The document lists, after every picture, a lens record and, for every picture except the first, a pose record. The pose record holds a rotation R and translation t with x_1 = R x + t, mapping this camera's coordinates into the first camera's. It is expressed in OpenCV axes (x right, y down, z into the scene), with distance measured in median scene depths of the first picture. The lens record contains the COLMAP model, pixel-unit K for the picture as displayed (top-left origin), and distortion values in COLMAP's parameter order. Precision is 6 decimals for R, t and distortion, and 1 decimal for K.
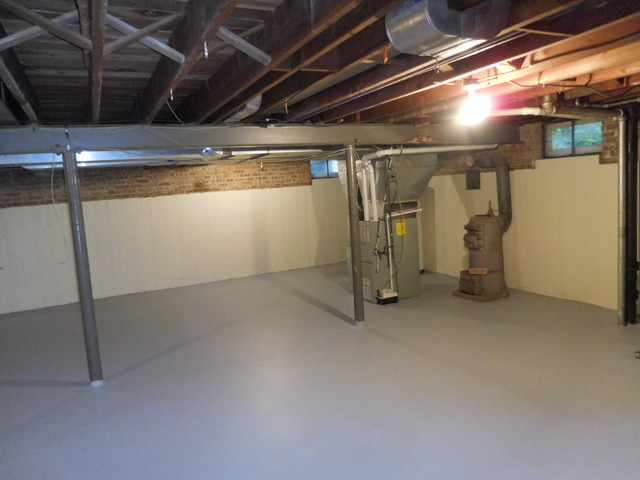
lens RADIAL K [[466.9, 0, 319.0], [0, 466.9, 241.1], [0, 0, 1]] dist [-0.070093, 0.030929]
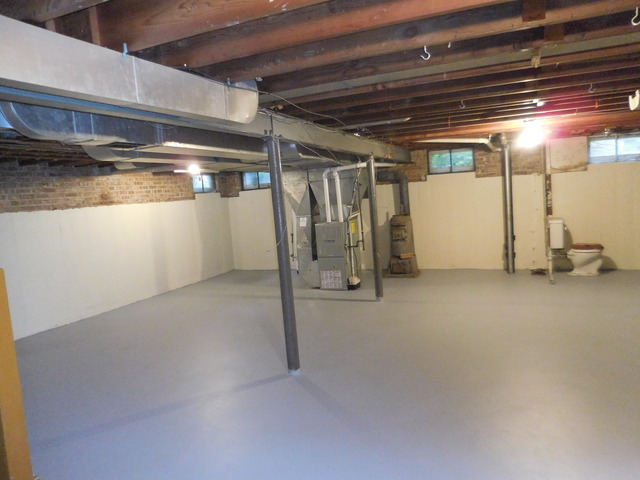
lens RADIAL K [[466.9, 0, 325.3], [0, 466.9, 239.6], [0, 0, 1]] dist [-0.070093, 0.030929]
pose [[0.764318, -0.052525, 0.642697, -0.517878], [0.096390, 0.994785, -0.033330, 0.029479], [-0.637595, 0.087424, 0.765395, 0.079474]]
